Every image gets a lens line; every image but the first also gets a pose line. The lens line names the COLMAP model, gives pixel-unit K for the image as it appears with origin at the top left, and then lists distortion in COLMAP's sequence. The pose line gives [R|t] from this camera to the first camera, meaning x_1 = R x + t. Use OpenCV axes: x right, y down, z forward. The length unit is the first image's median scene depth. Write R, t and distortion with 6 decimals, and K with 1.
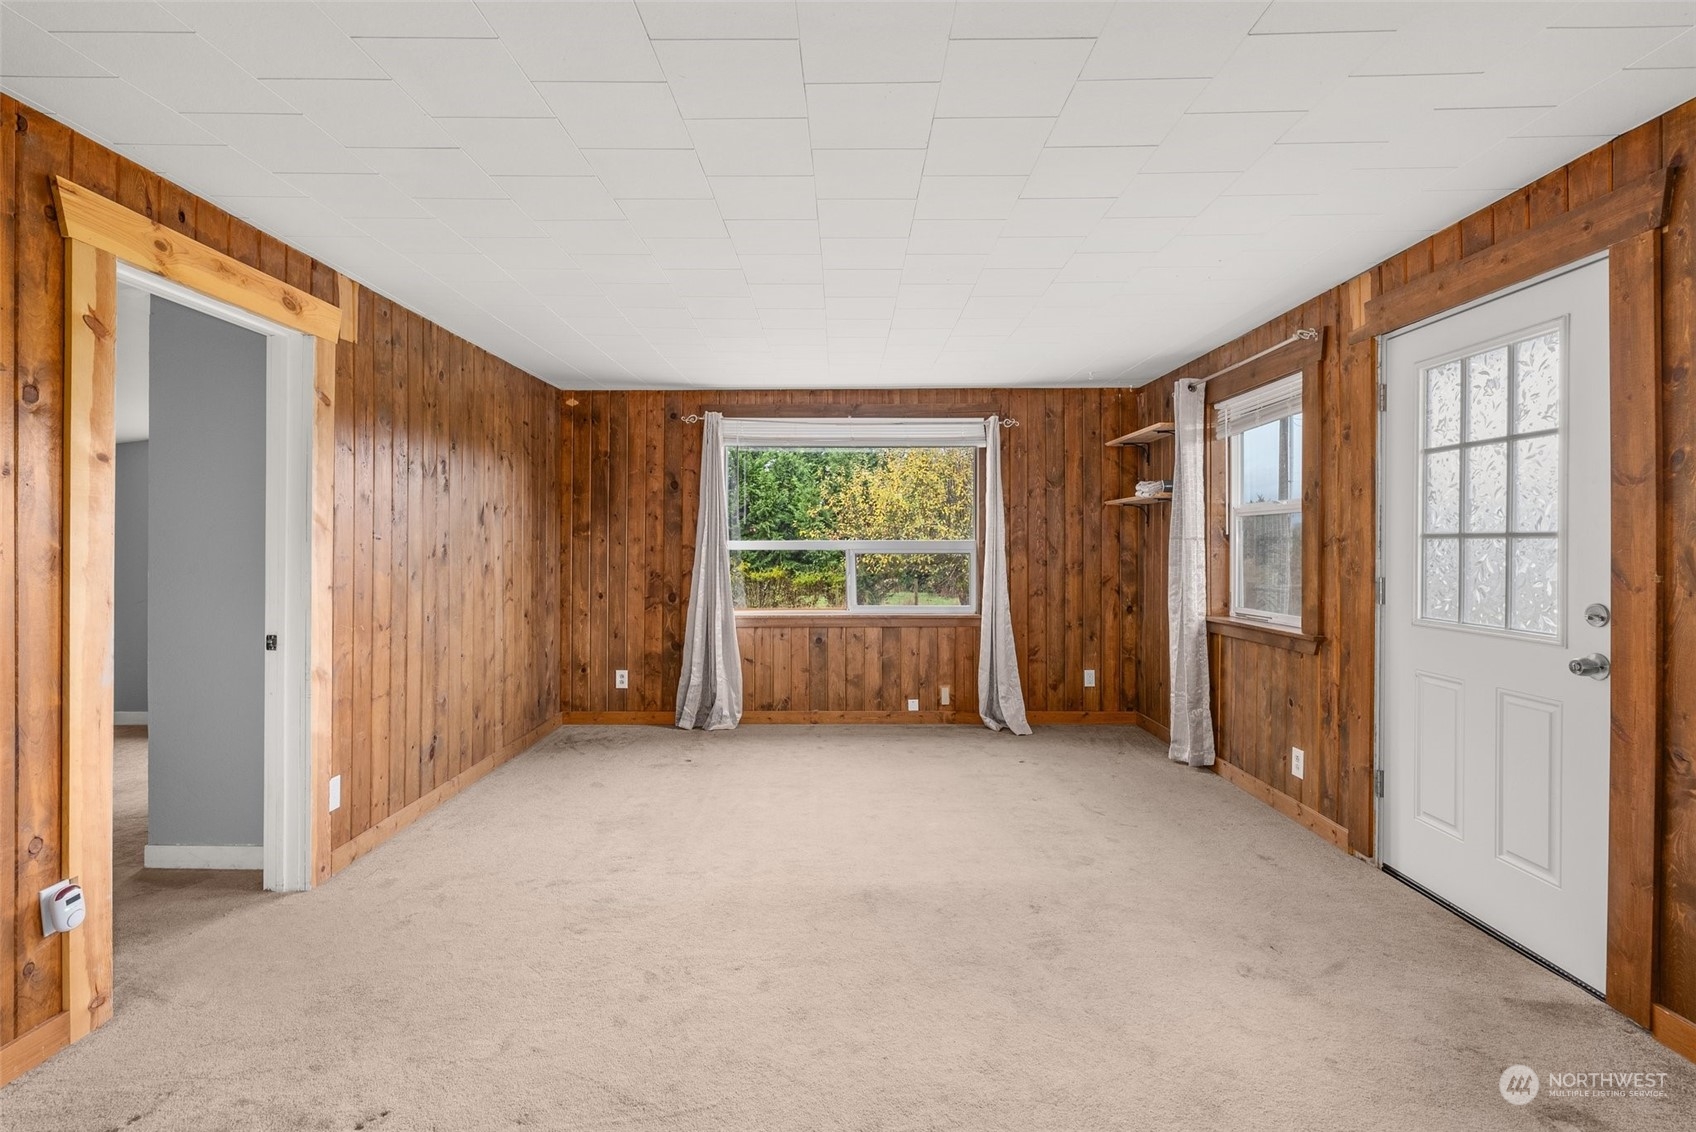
lens RADIAL K [[774.5, 0, 854.8], [0, 774.5, 567.3], [0, 0, 1]] dist [-0.001237, 0.000002]
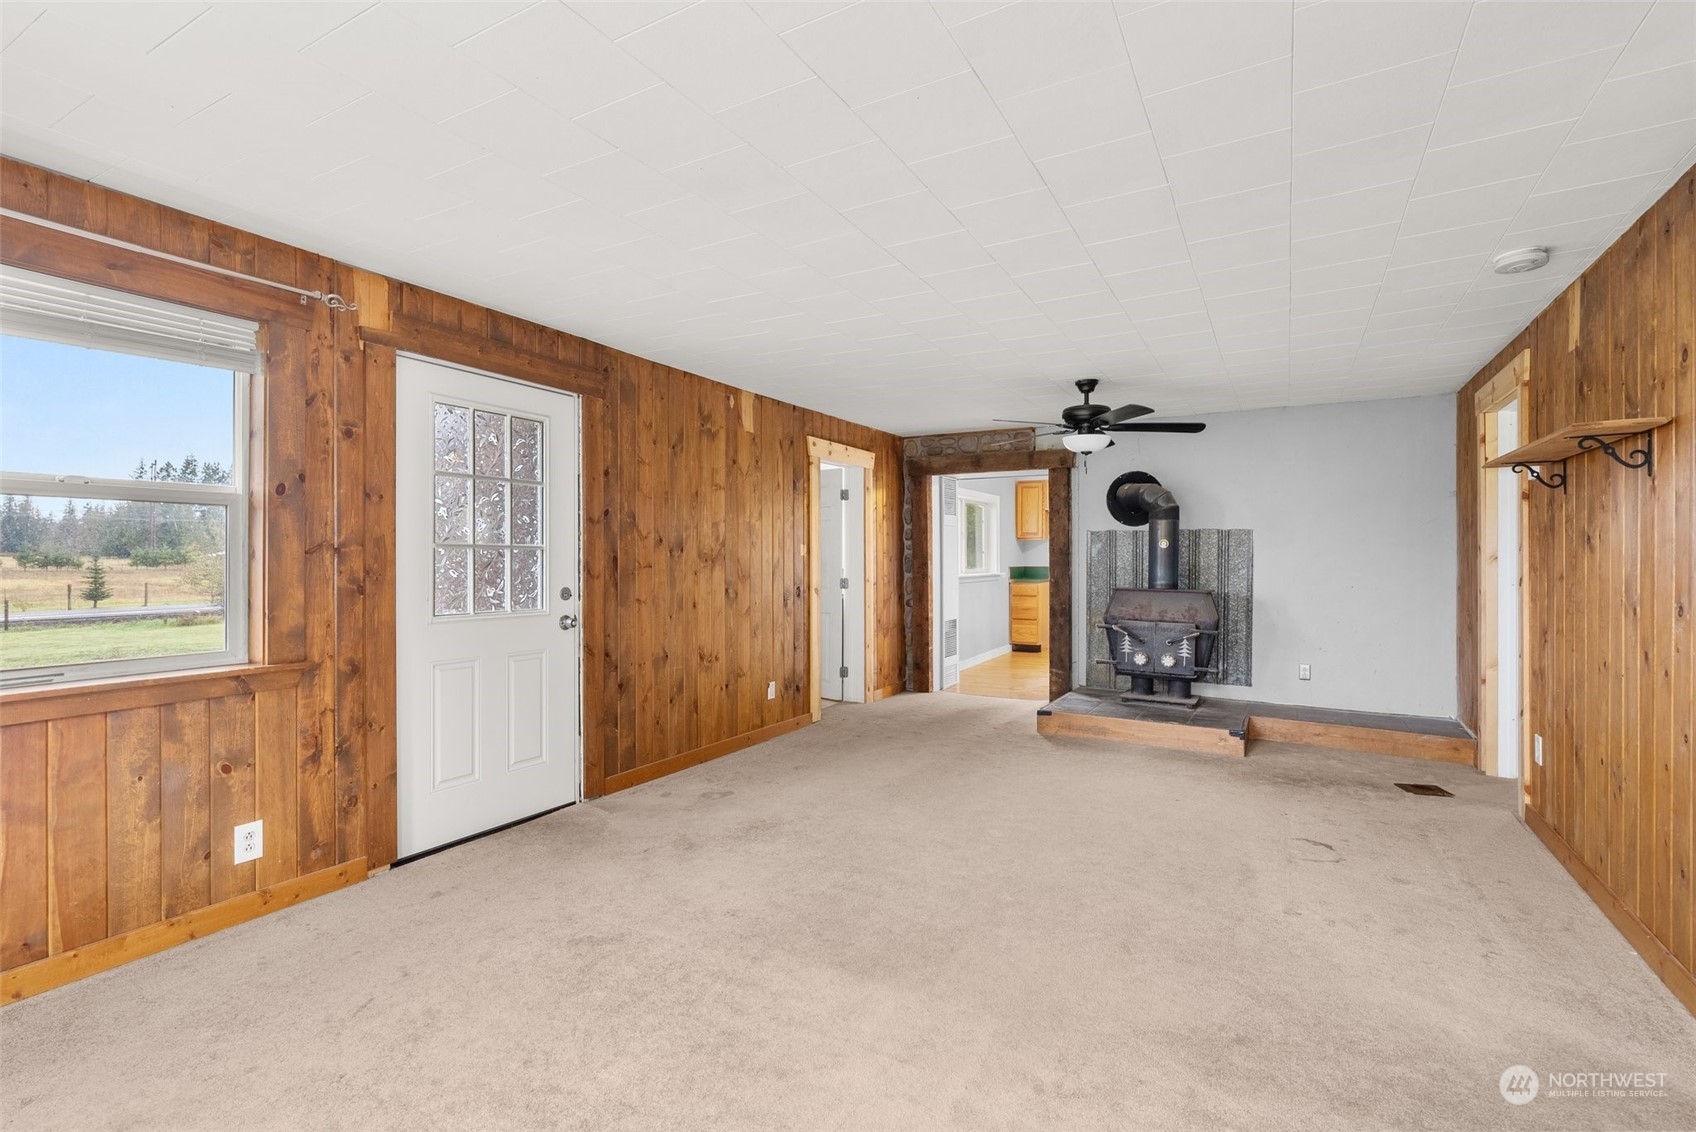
lens RADIAL K [[774.5, 0, 854.8], [0, 774.5, 567.3], [0, 0, 1]] dist [-0.001237, 0.000002]
pose [[-0.860419, -0.003415, 0.509575, -0.341373], [0.018669, 0.999095, 0.038218, -0.033779], [-0.509245, 0.042397, -0.859577, 1.446458]]
